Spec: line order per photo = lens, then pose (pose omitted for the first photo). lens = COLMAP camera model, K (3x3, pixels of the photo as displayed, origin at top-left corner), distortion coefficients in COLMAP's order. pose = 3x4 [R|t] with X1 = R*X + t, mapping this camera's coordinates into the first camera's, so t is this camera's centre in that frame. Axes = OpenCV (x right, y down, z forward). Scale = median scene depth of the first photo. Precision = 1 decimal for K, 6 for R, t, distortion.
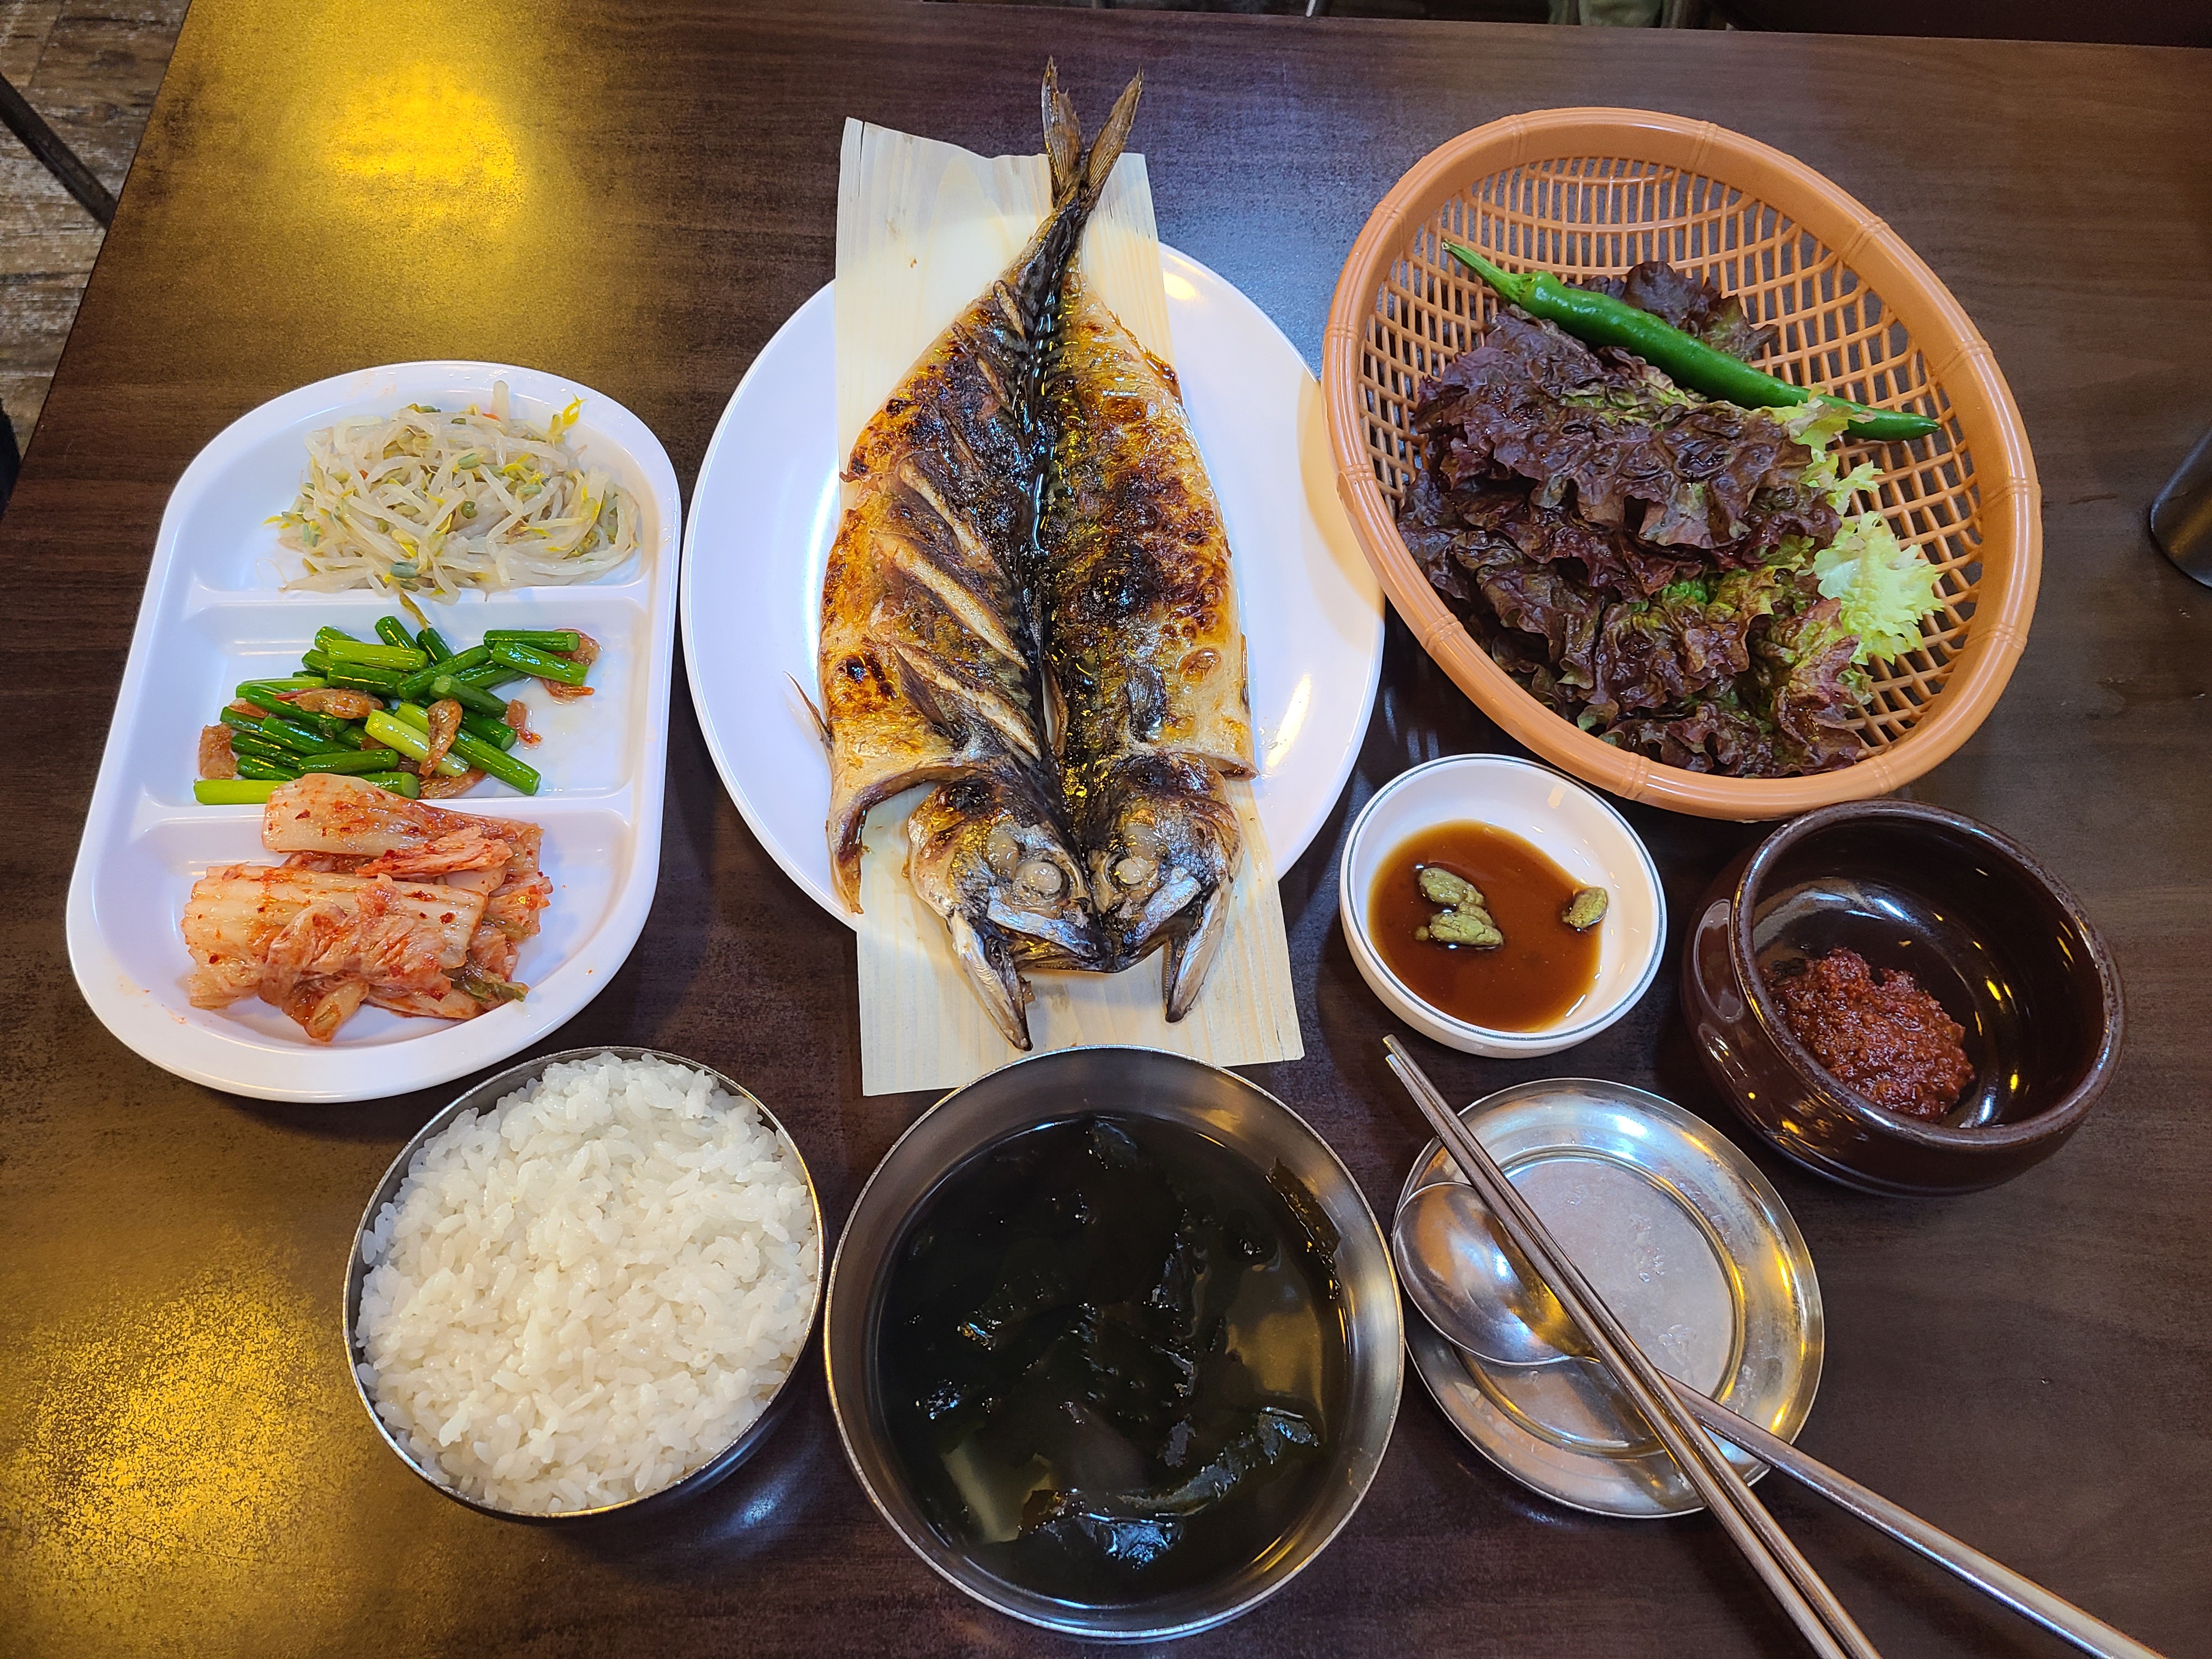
lens RADIAL K [[1684.5, 0, 1108.4], [0, 1684.5, 833.9], [0, 0, 1]] dist [0.023600, -0.017082]
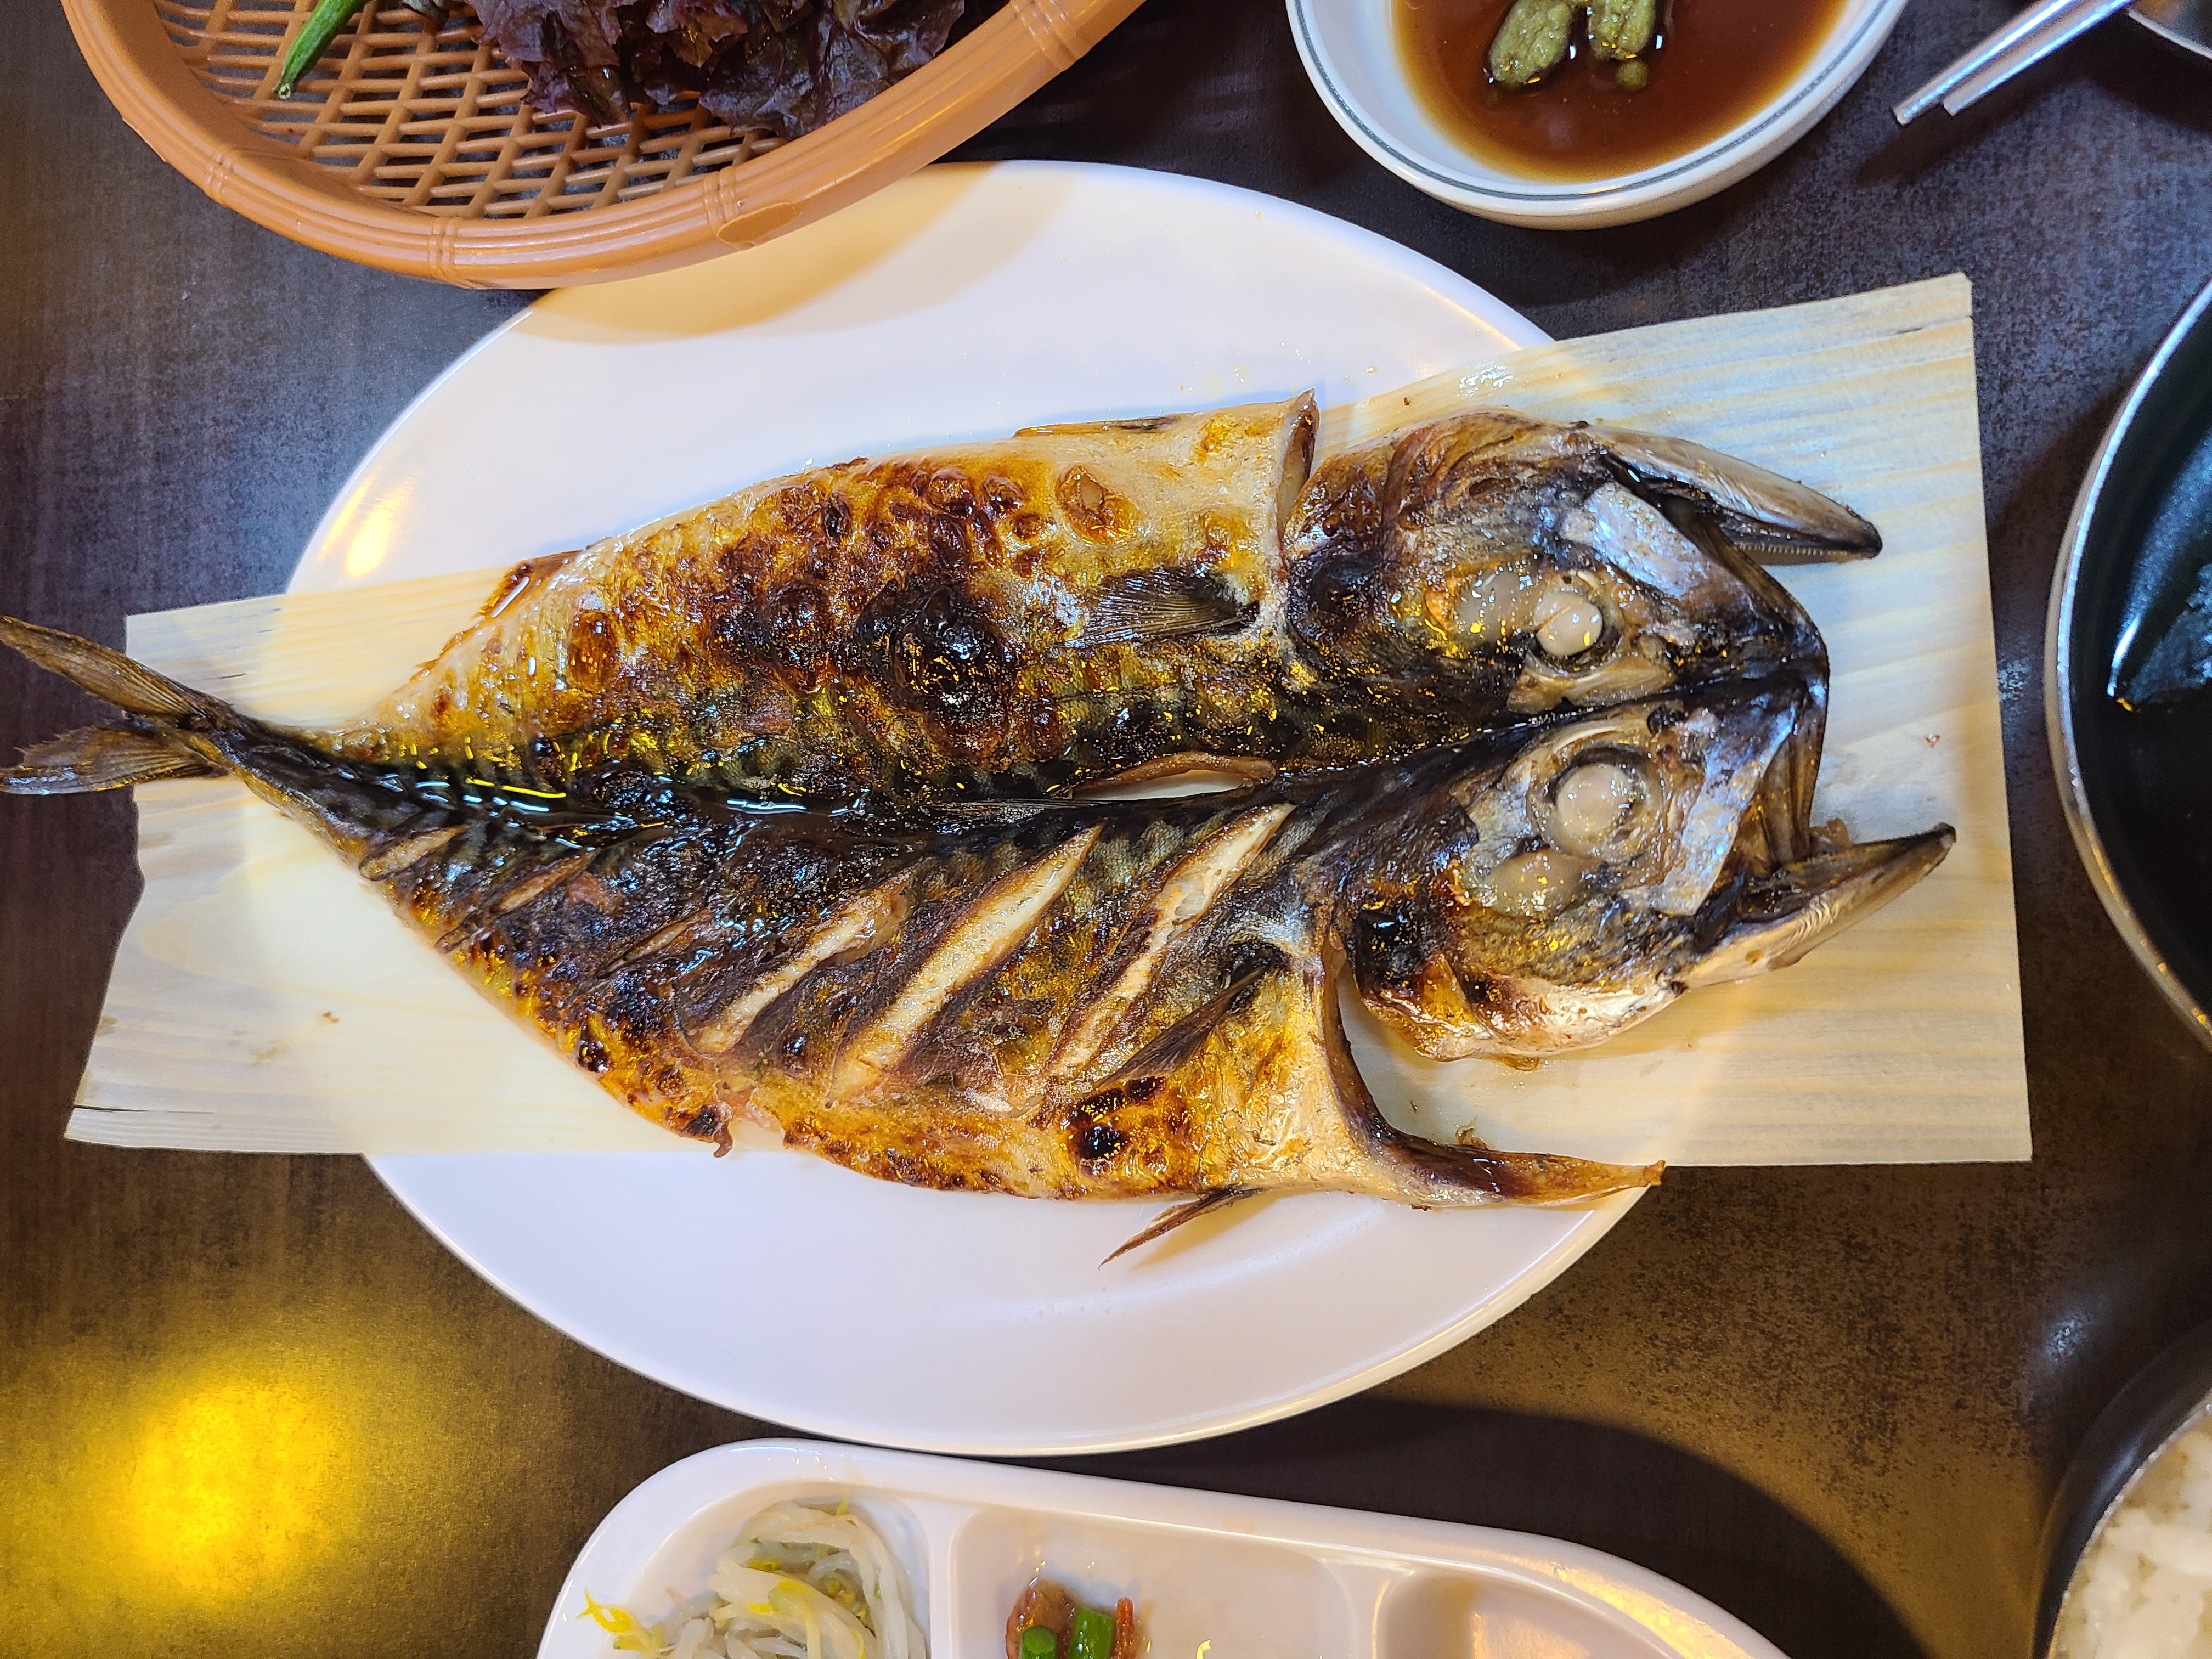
lens RADIAL K [[1684.5, 0, 1102.0], [0, 1684.5, 835.8], [0, 0, 1]] dist [0.023600, -0.017082]
pose [[0.009372, -0.998151, -0.060061, -0.017822], [0.995961, 0.003954, 0.089697, -0.141614], [-0.089293, -0.060659, 0.994157, 0.451275]]
